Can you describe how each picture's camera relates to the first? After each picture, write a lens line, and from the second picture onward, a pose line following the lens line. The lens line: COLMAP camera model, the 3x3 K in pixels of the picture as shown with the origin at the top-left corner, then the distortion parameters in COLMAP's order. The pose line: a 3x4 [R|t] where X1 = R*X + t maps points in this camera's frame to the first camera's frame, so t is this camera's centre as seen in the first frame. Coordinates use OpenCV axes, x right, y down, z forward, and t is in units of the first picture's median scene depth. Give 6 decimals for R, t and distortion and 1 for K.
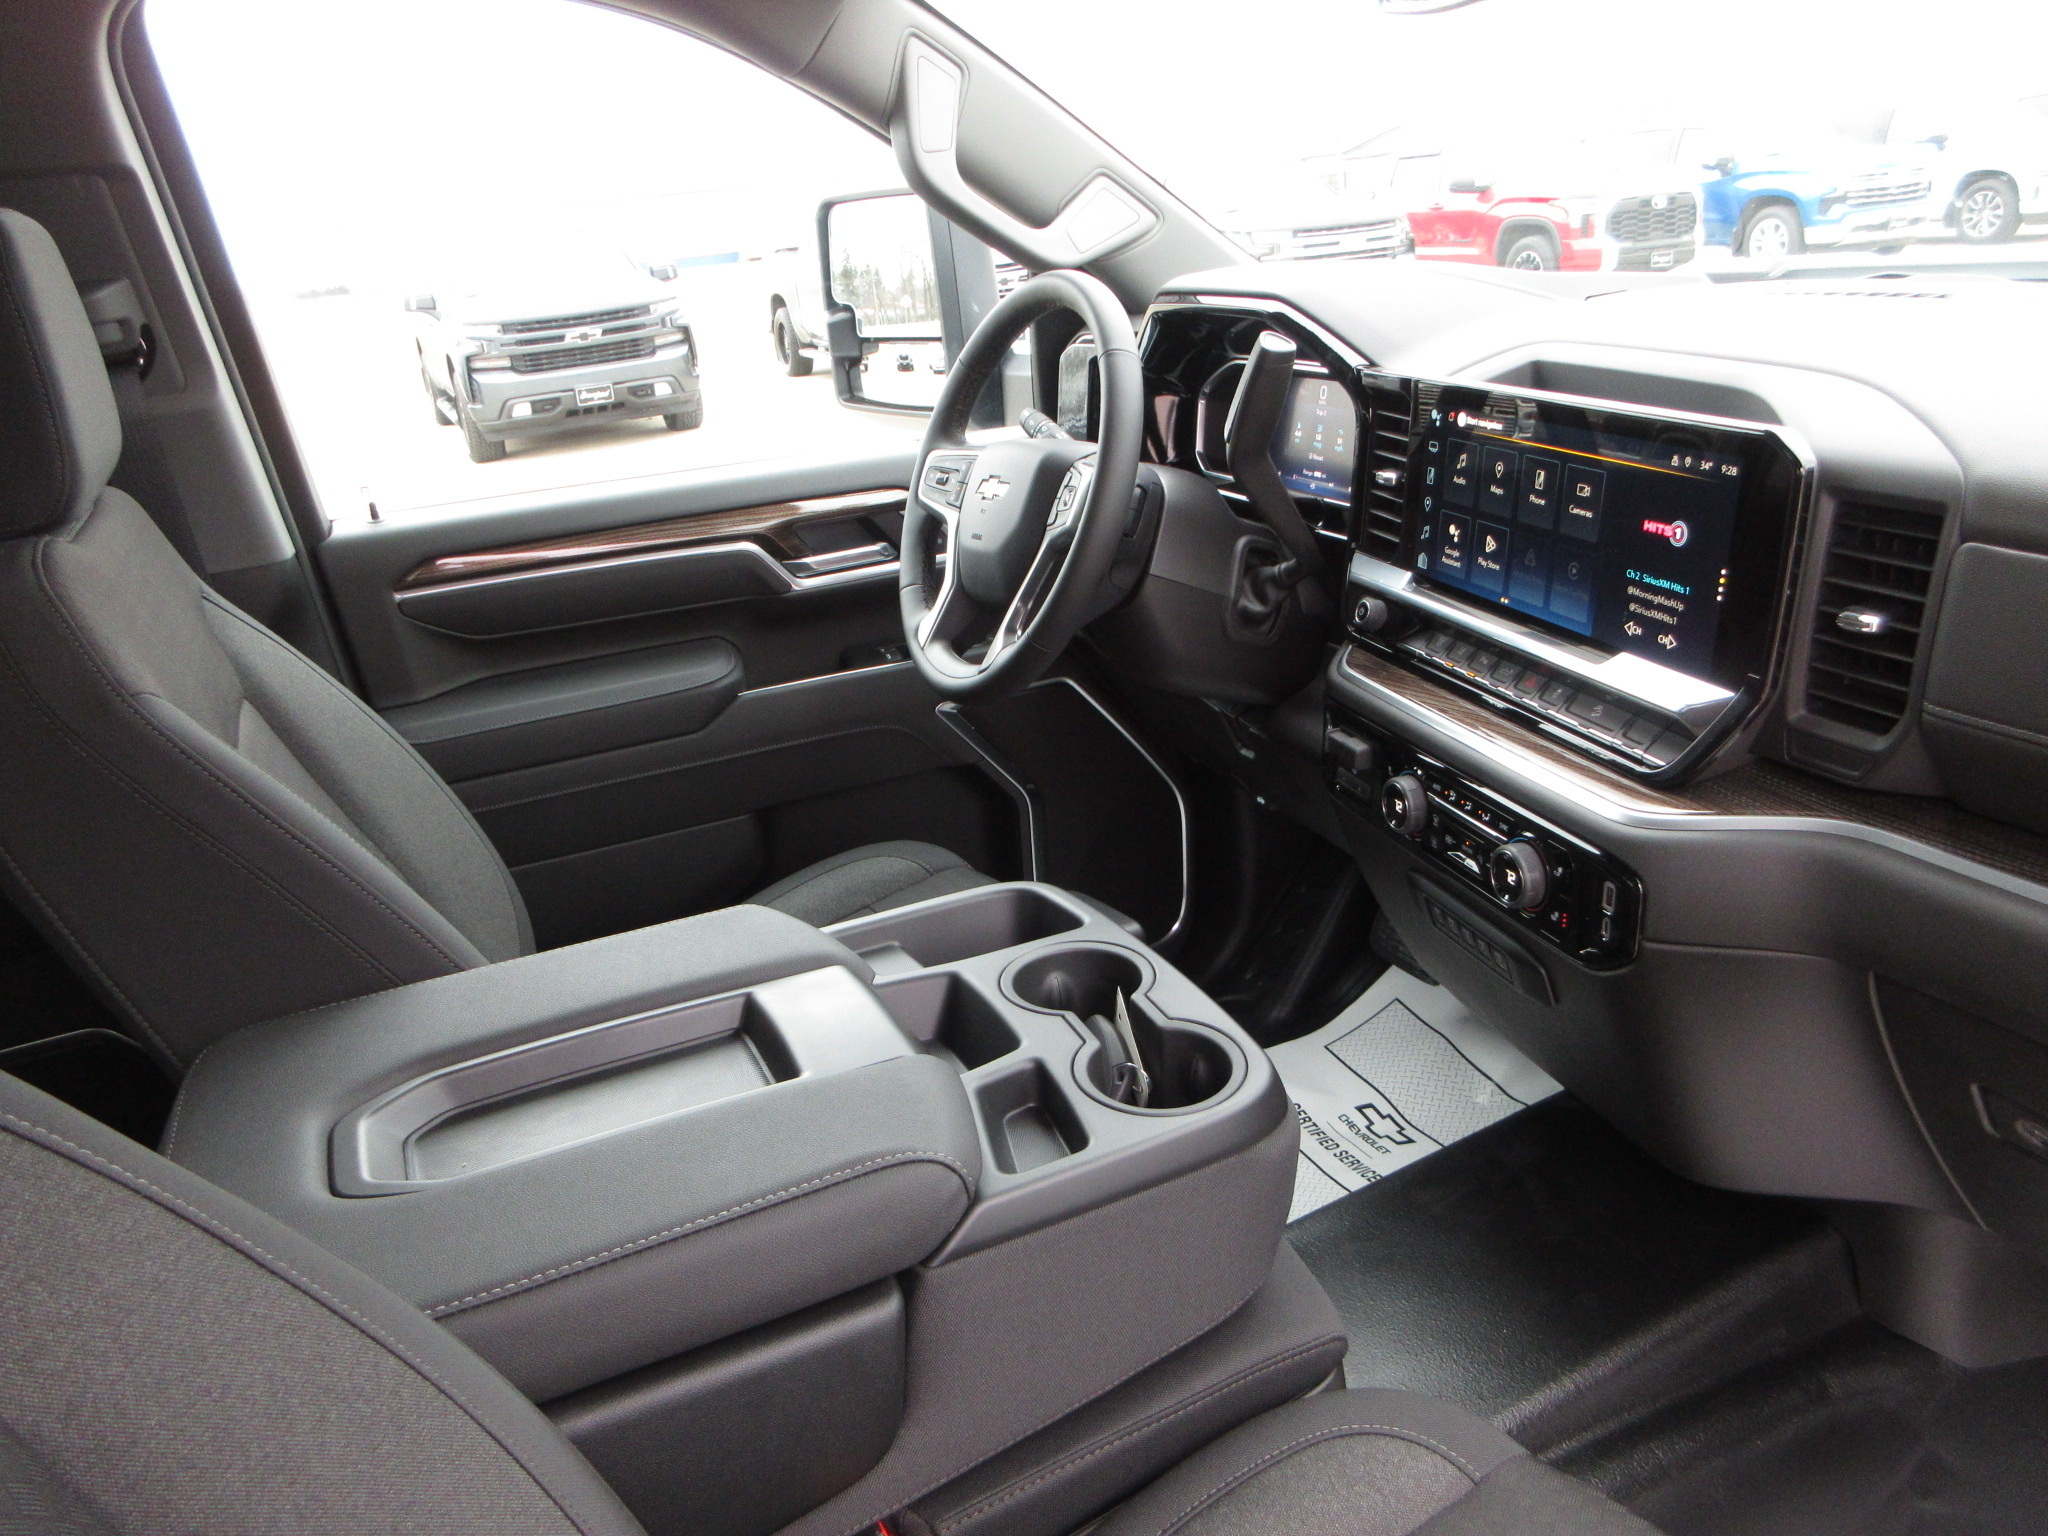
lens RADIAL K [[1511.2, 0, 1065.8], [0, 1511.2, 821.0], [0, 0, 1]] dist [-0.017471, -0.001202]
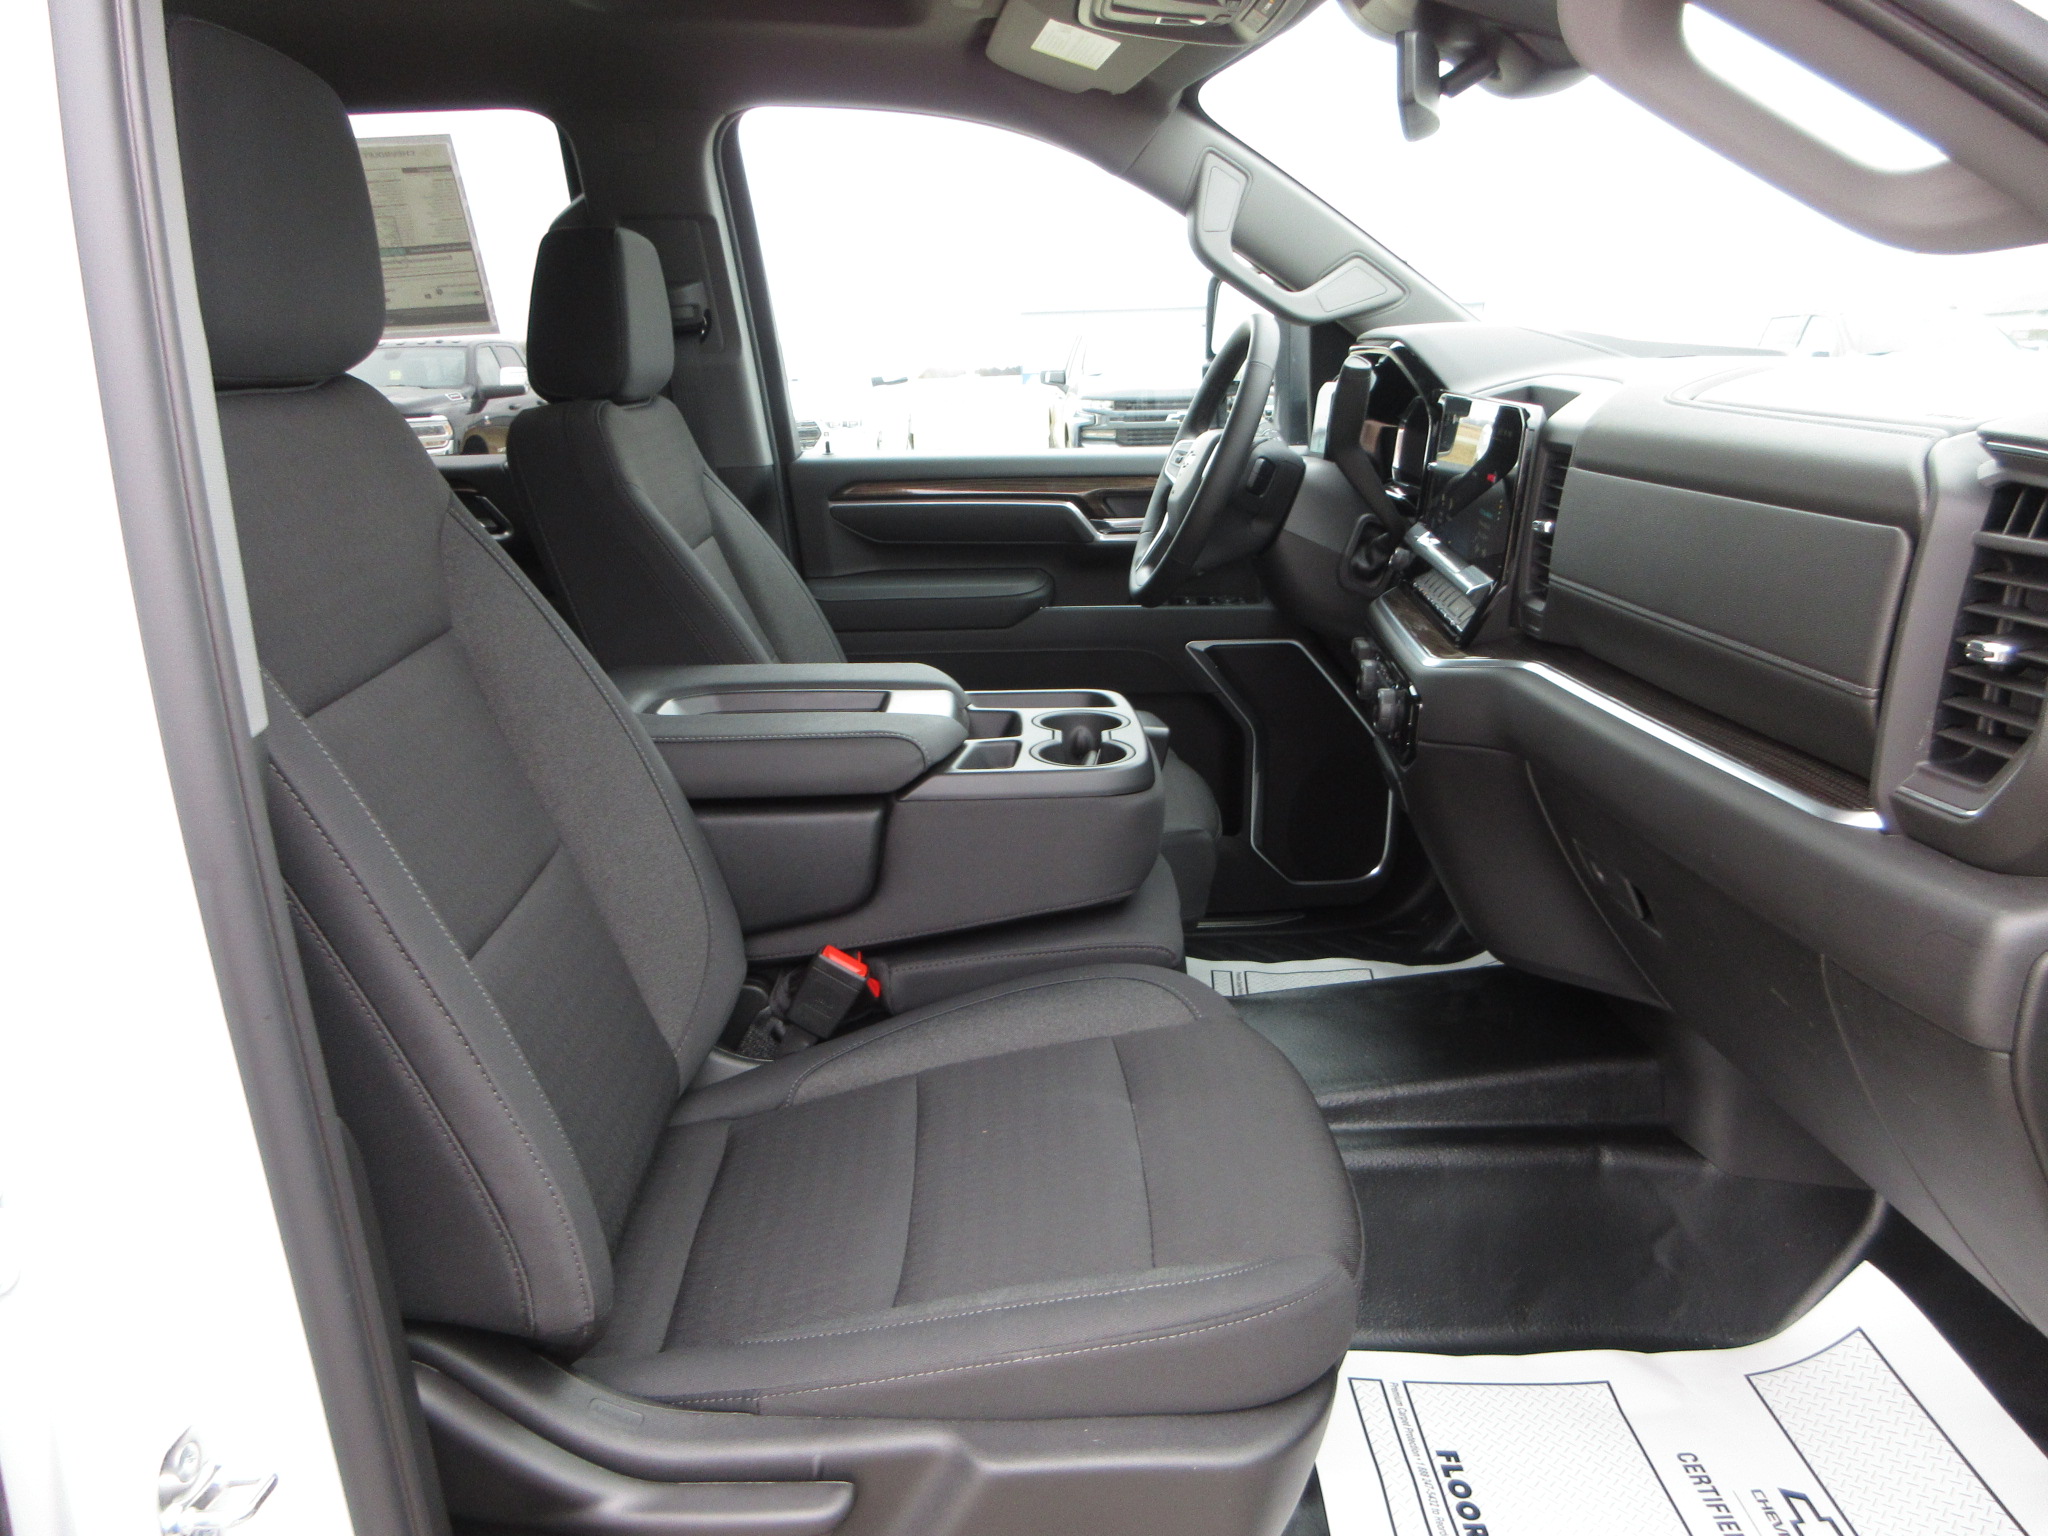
lens RADIAL K [[1528.4, 0, 1026.5], [0, 1528.4, 817.0], [0, 0, 1]] dist [-0.015419, -0.003960]
pose [[0.911786, 0.176903, -0.370609, 0.430537], [-0.202295, 0.978851, -0.030458, 0.198036], [0.357383, 0.102744, 0.928289, -0.384643]]
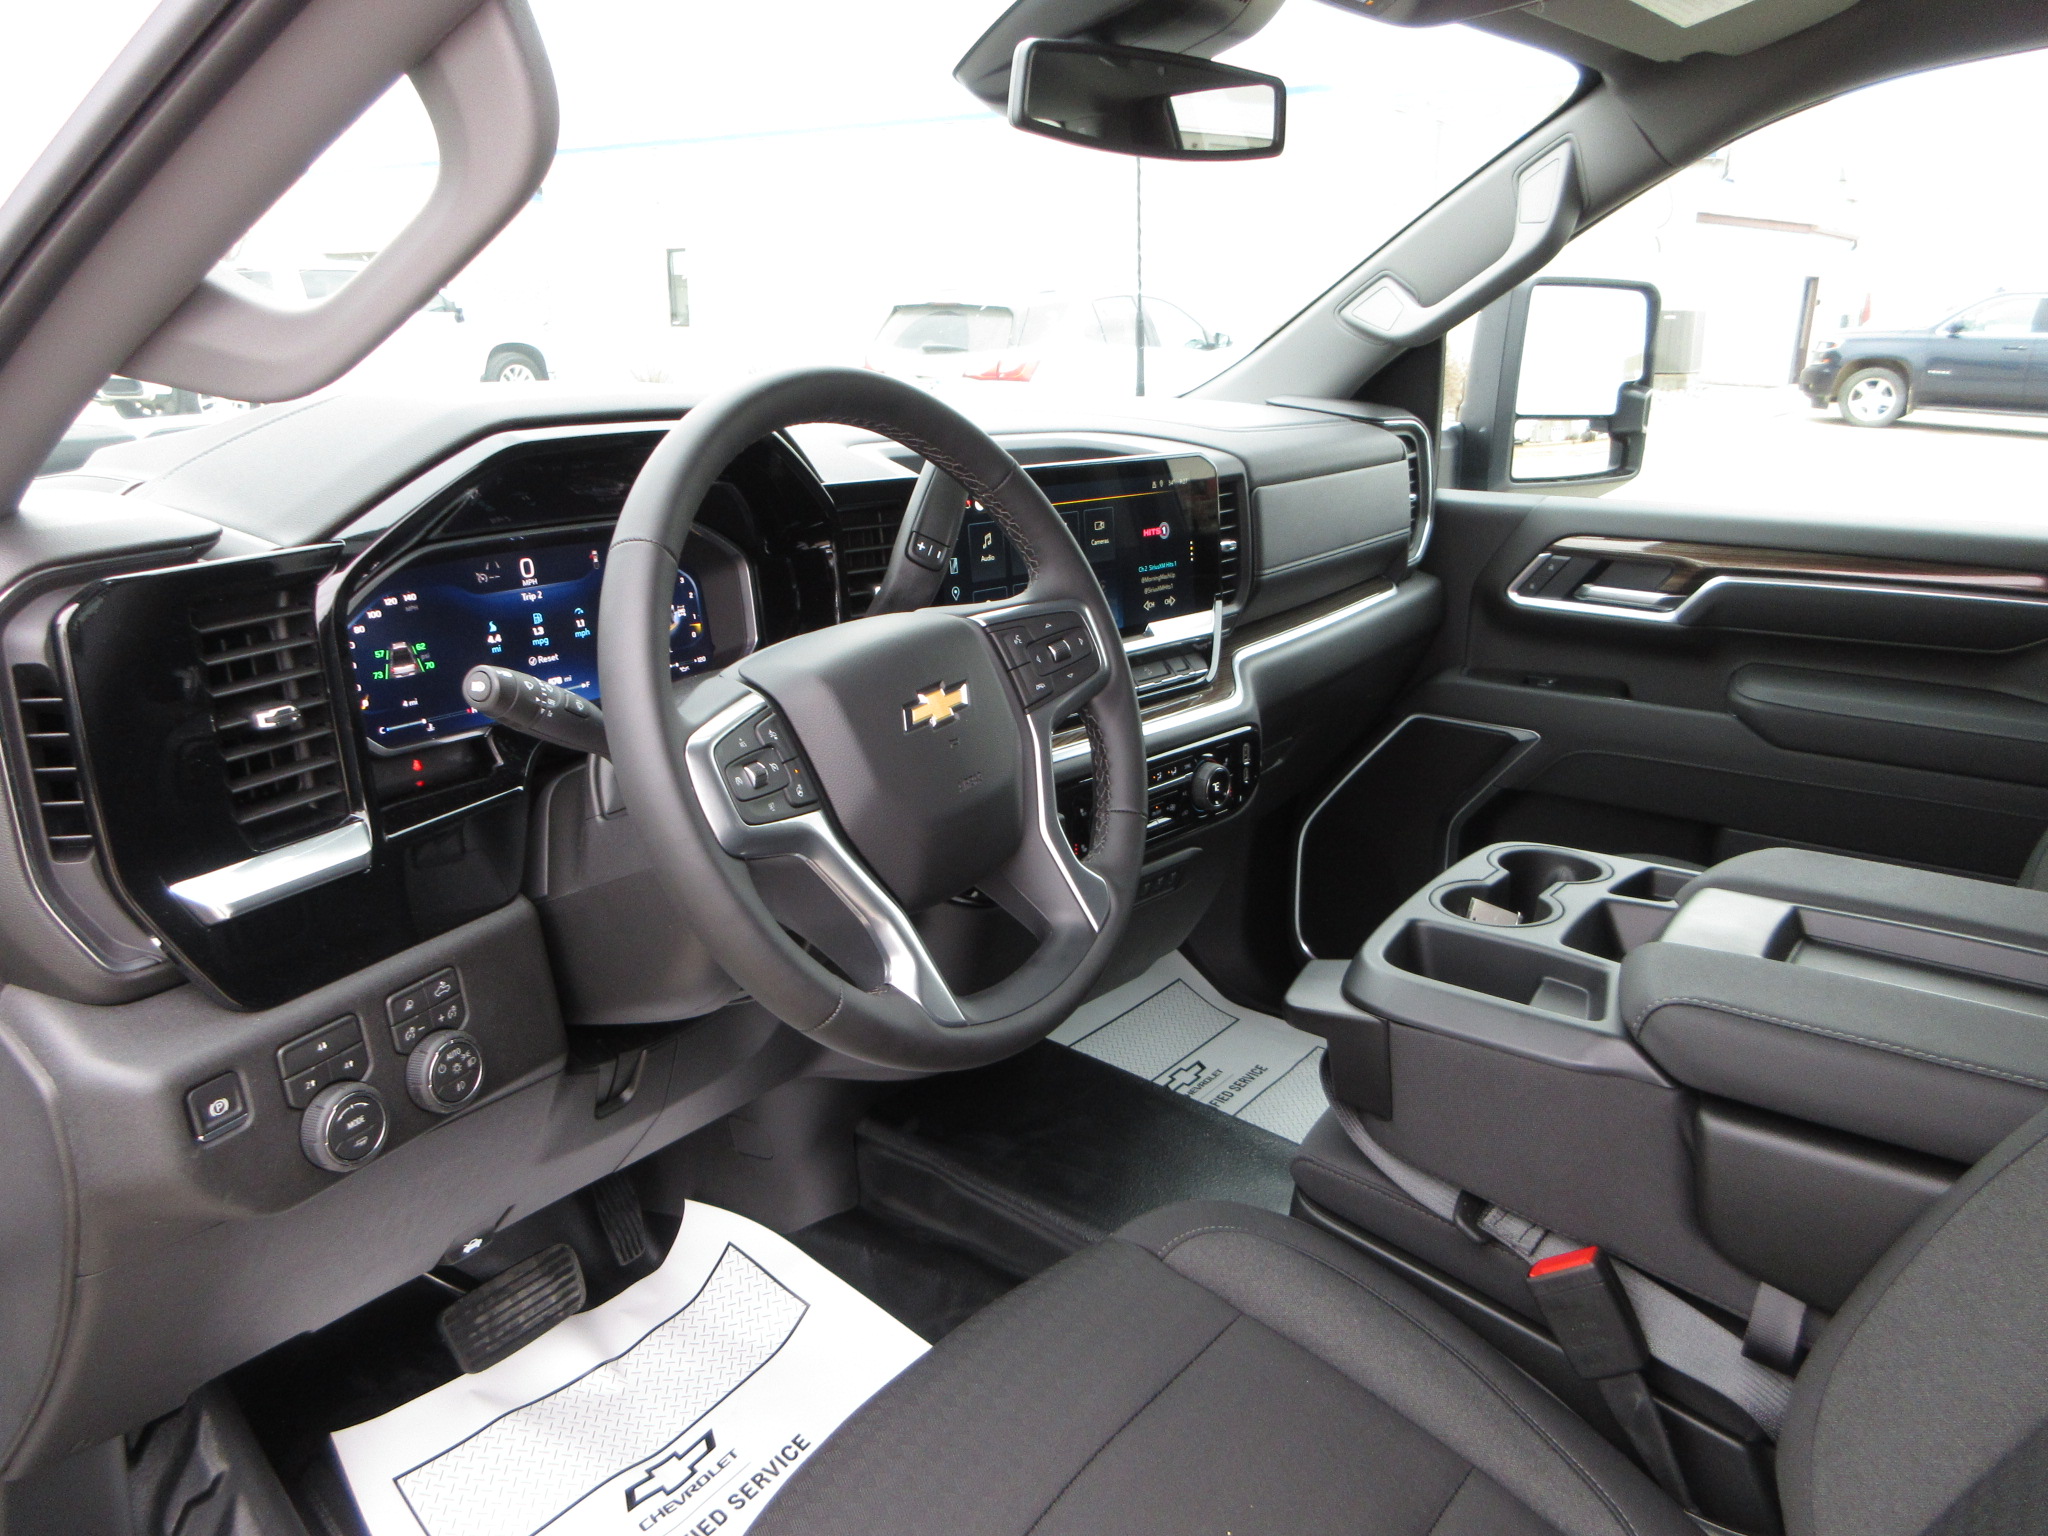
lens RADIAL K [[1478.7, 0, 1024.0], [0, 1478.7, 768.0], [0, 0, 1]] dist [-0.025241, -0.001585]
pose [[-0.465028, -0.180112, 0.866781, -0.611033], [0.369178, 0.850439, 0.374781, -0.424957], [-0.804647, 0.494280, -0.328984, 1.226087]]
